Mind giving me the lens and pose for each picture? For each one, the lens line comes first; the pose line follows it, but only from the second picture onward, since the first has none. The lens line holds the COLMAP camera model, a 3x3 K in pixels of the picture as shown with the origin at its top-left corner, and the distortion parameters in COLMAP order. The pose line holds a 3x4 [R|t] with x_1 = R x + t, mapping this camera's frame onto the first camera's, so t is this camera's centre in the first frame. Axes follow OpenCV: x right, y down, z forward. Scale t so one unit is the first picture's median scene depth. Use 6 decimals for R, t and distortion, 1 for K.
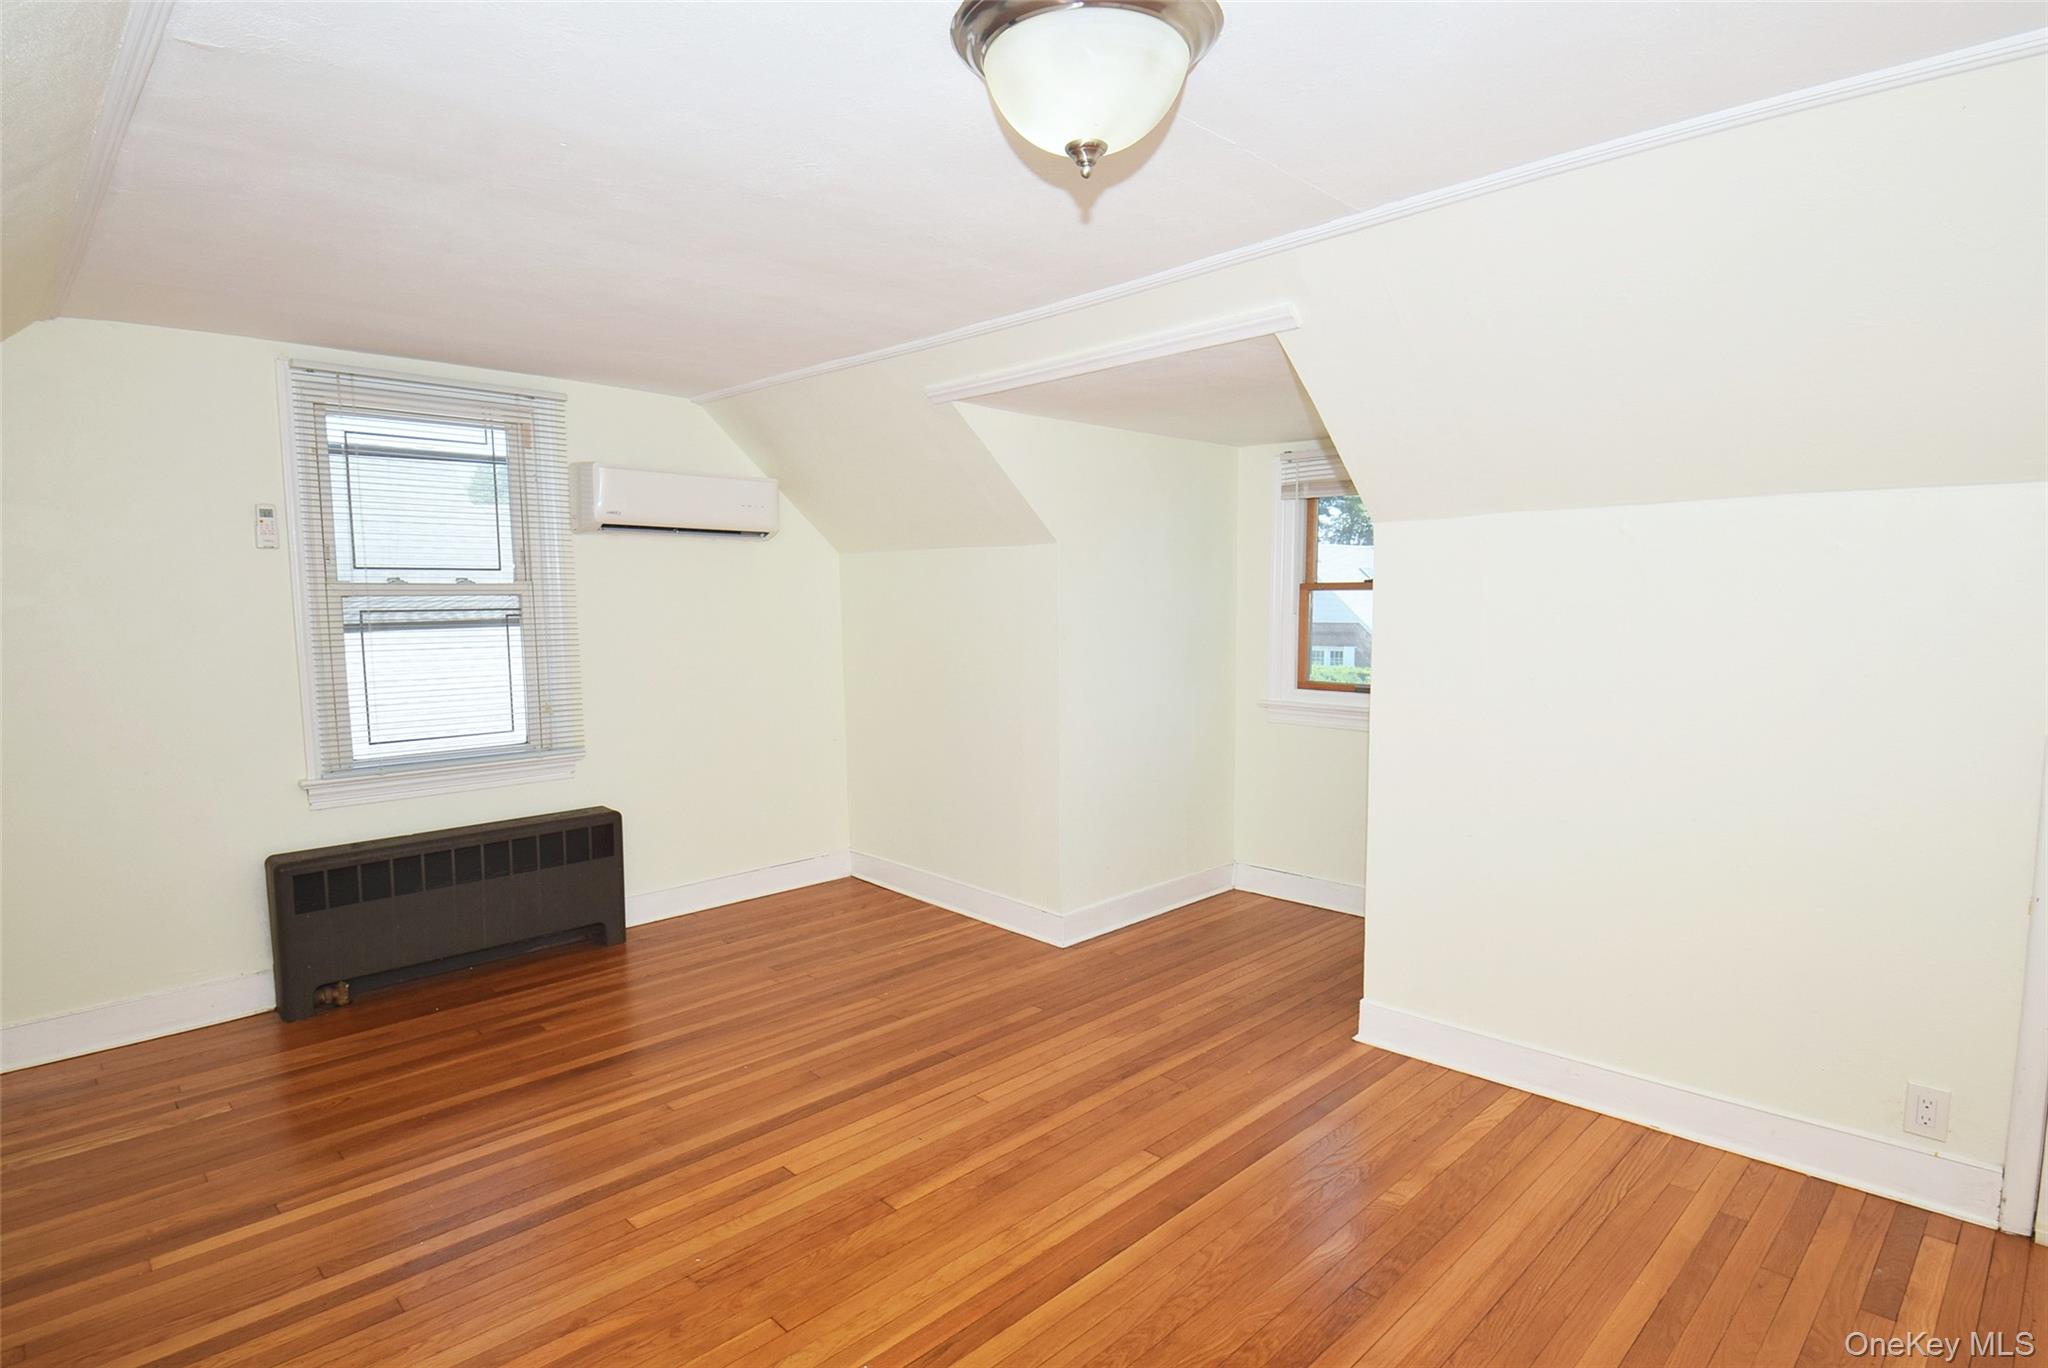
lens RADIAL K [[1059.8, 0, 1043.0], [0, 1059.8, 697.9], [0, 0, 1]] dist [0.027472, -0.040853]
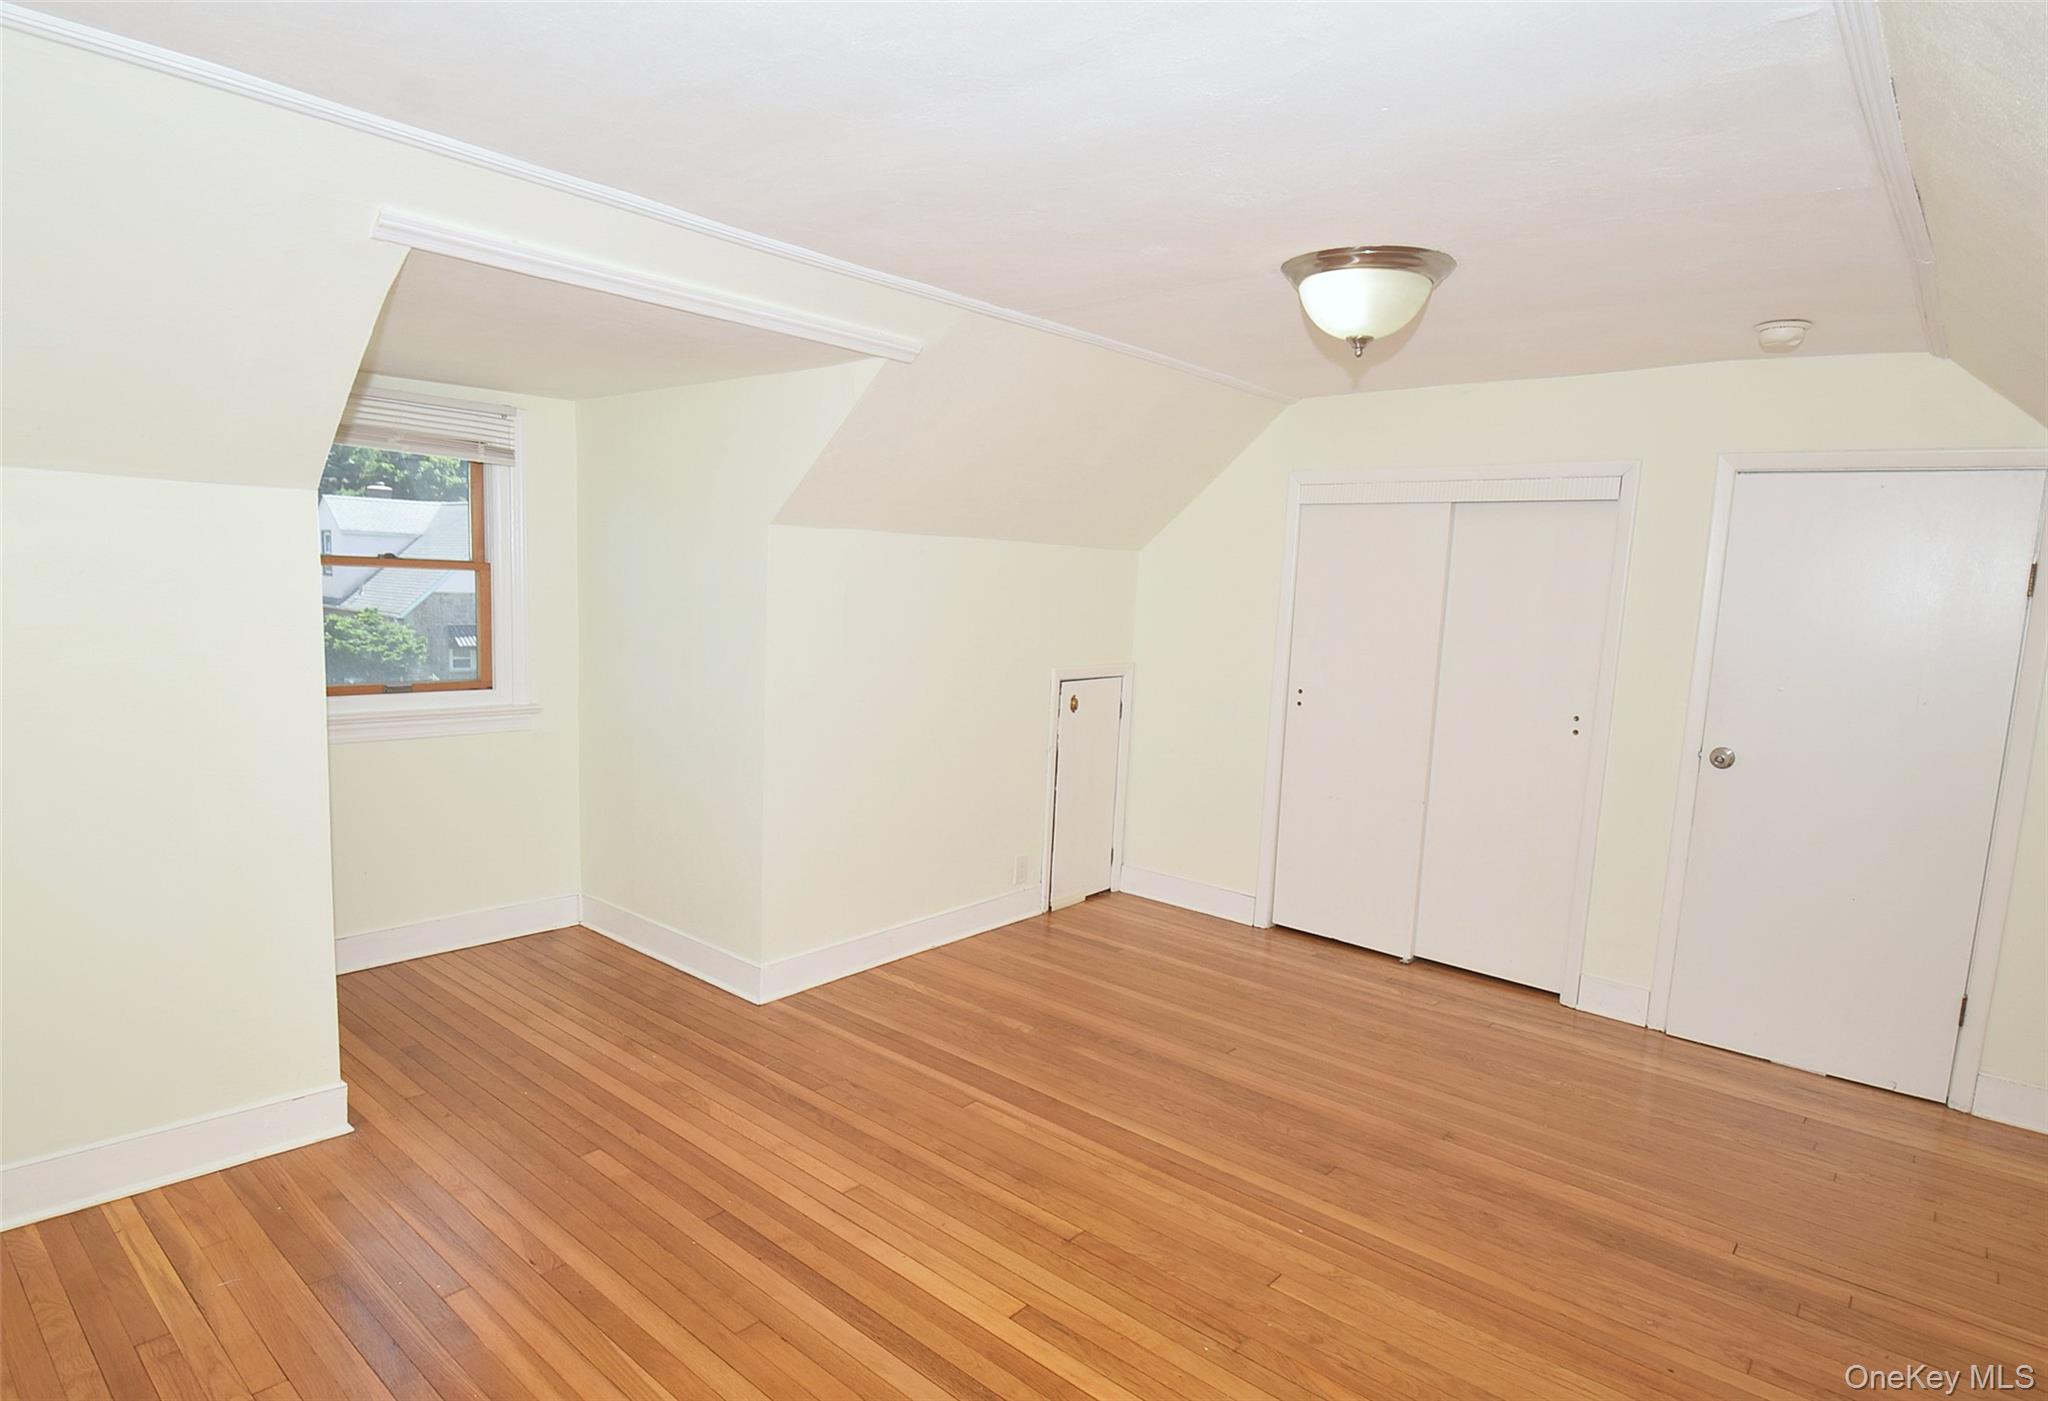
lens RADIAL K [[1057.2, 0, 1024.0], [0, 1057.2, 700.5], [0, 0, 1]] dist [-0.000734, -0.000845]
pose [[-0.025939, -0.108998, 0.993703, -0.888815], [0.061919, 0.991954, 0.110422, -0.104119], [-0.997744, 0.064393, -0.018981, 0.869143]]
